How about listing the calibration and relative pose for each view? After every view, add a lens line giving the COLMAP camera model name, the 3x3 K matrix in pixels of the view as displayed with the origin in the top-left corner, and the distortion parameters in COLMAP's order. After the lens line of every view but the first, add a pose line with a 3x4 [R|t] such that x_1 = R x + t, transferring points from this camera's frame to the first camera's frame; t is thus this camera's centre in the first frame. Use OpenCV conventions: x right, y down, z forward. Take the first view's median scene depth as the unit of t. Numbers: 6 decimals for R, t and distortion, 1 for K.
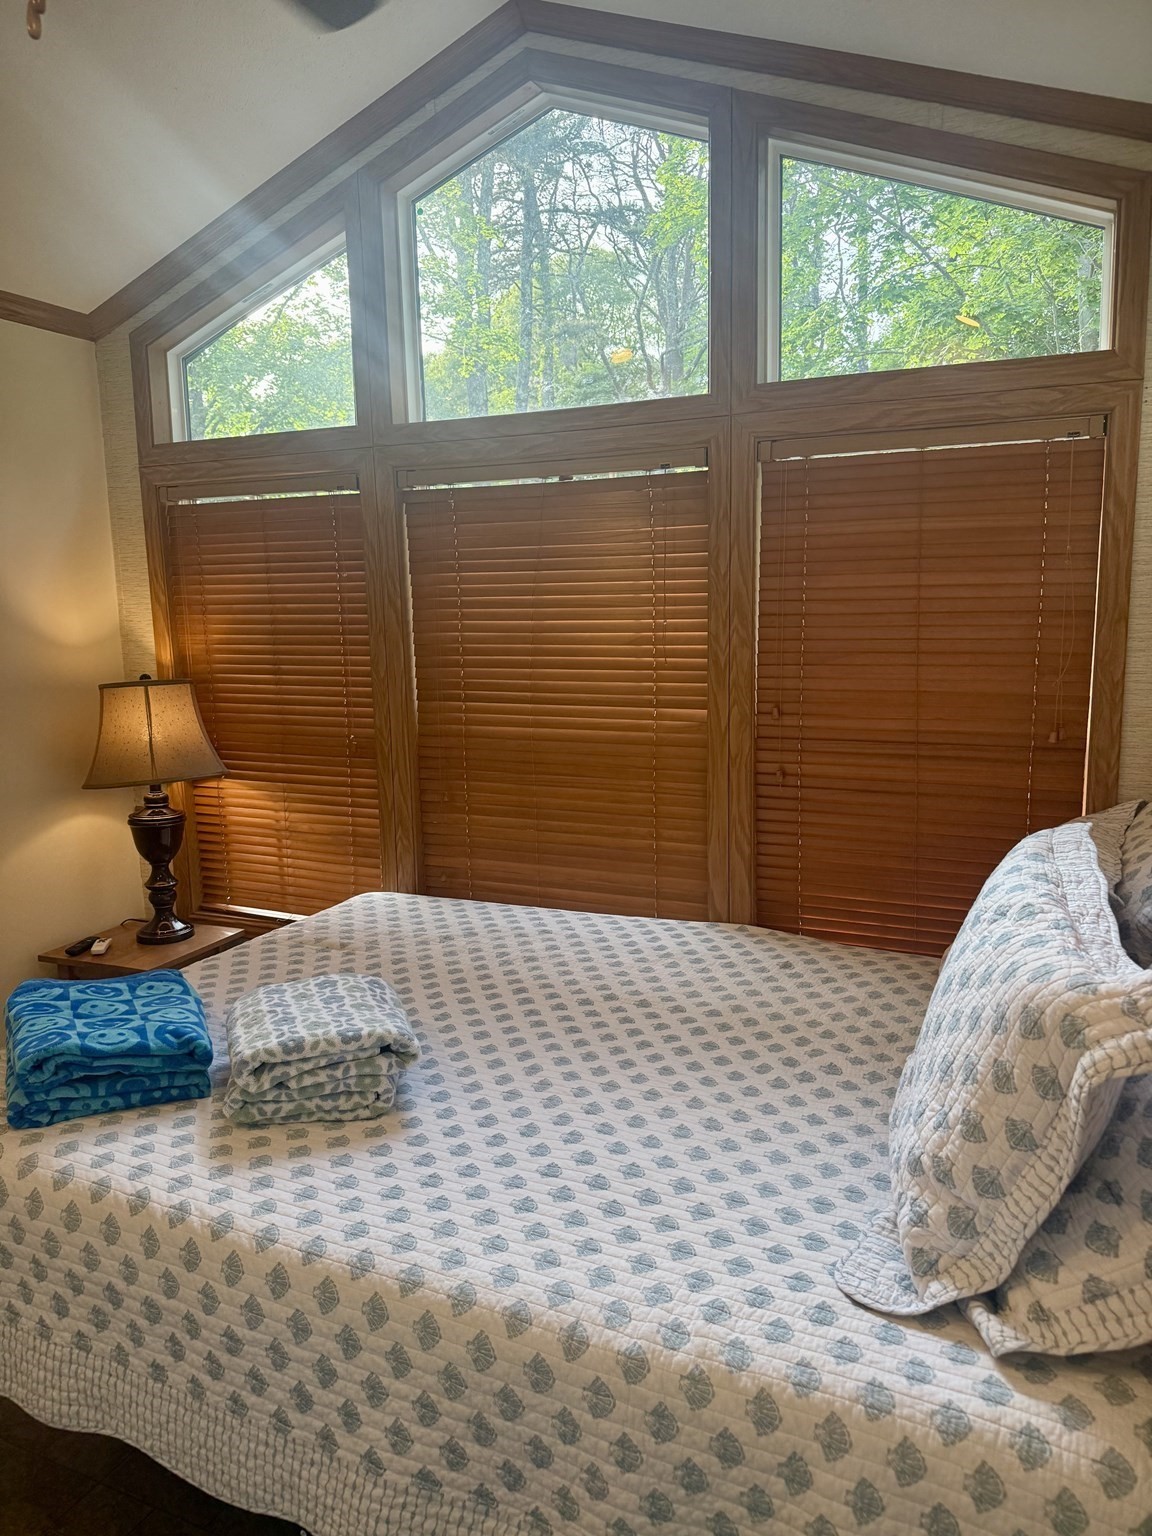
lens RADIAL K [[1080.3, 0, 576.0], [0, 1080.3, 768.0], [0, 0, 1]] dist [0.089123, -0.121028]
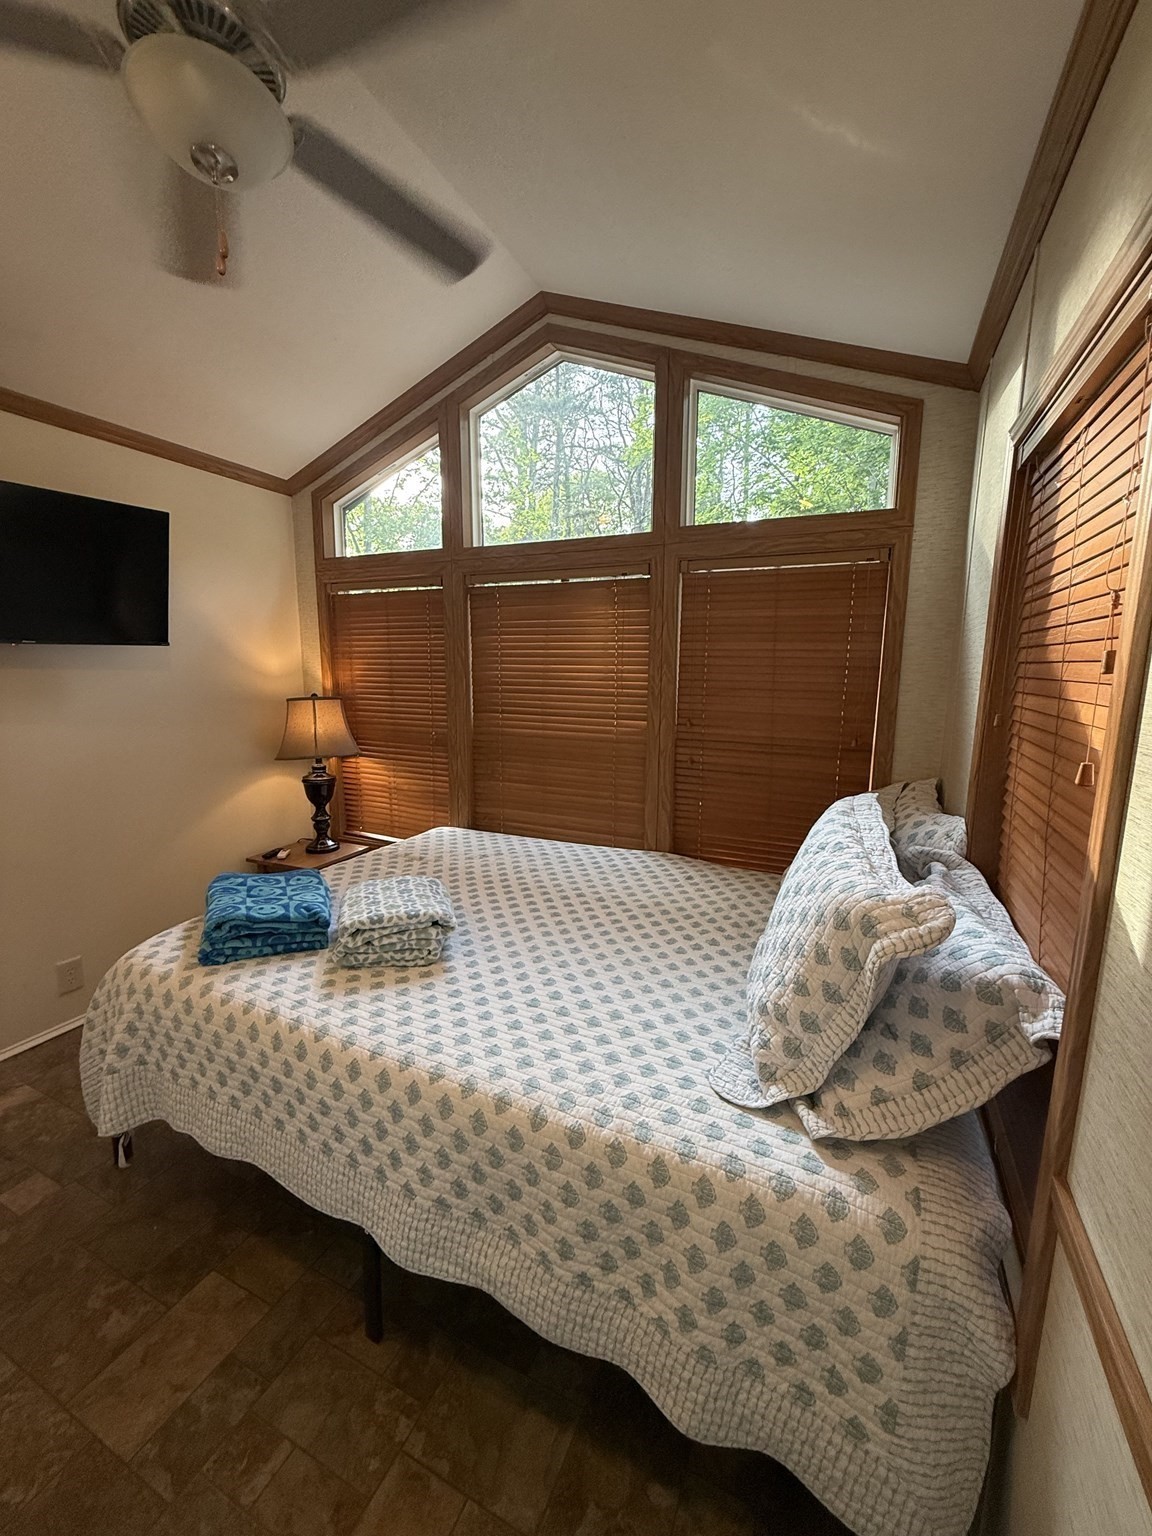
lens RADIAL K [[617.0, 0, 580.0], [0, 617.0, 758.2], [0, 0, 1]] dist [0.005071, -0.001114]
pose [[0.999569, 0.028936, 0.004908, 0.029766], [-0.028907, 0.999565, -0.005772, 0.017116], [-0.005073, 0.005628, 0.999971, 0.102502]]
